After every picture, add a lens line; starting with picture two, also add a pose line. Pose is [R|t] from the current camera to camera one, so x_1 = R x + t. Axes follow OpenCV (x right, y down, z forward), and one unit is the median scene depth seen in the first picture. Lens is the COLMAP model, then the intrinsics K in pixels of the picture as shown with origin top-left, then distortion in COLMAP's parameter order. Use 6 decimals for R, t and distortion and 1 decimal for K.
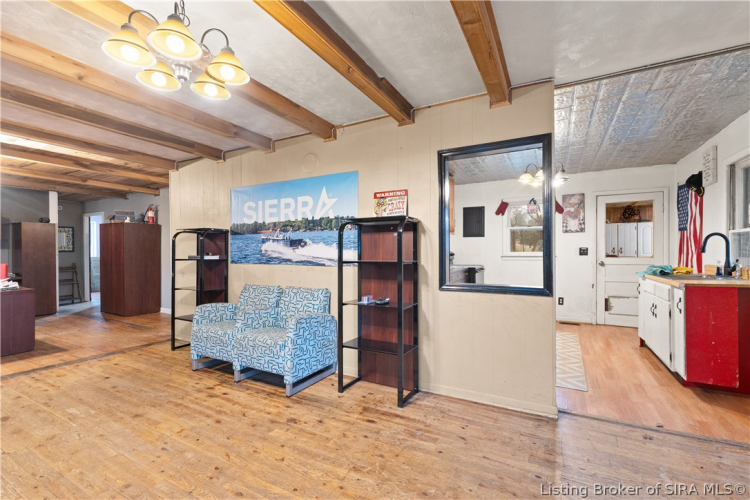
lens RADIAL K [[333.6, 0, 374.2], [0, 333.6, 253.4], [0, 0, 1]] dist [-0.001025, -0.000130]
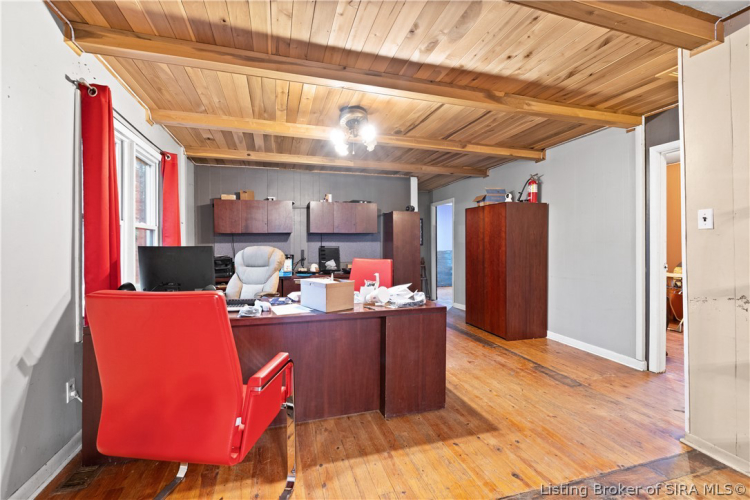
lens RADIAL K [[333.6, 0, 375.2], [0, 333.6, 246.2], [0, 0, 1]] dist [-0.001025, -0.000130]
pose [[0.717672, 0.003588, -0.696372, -0.430127], [-0.005082, 0.999987, -0.000085, -0.000766], [0.696363, 0.003600, 0.717681, 0.298772]]
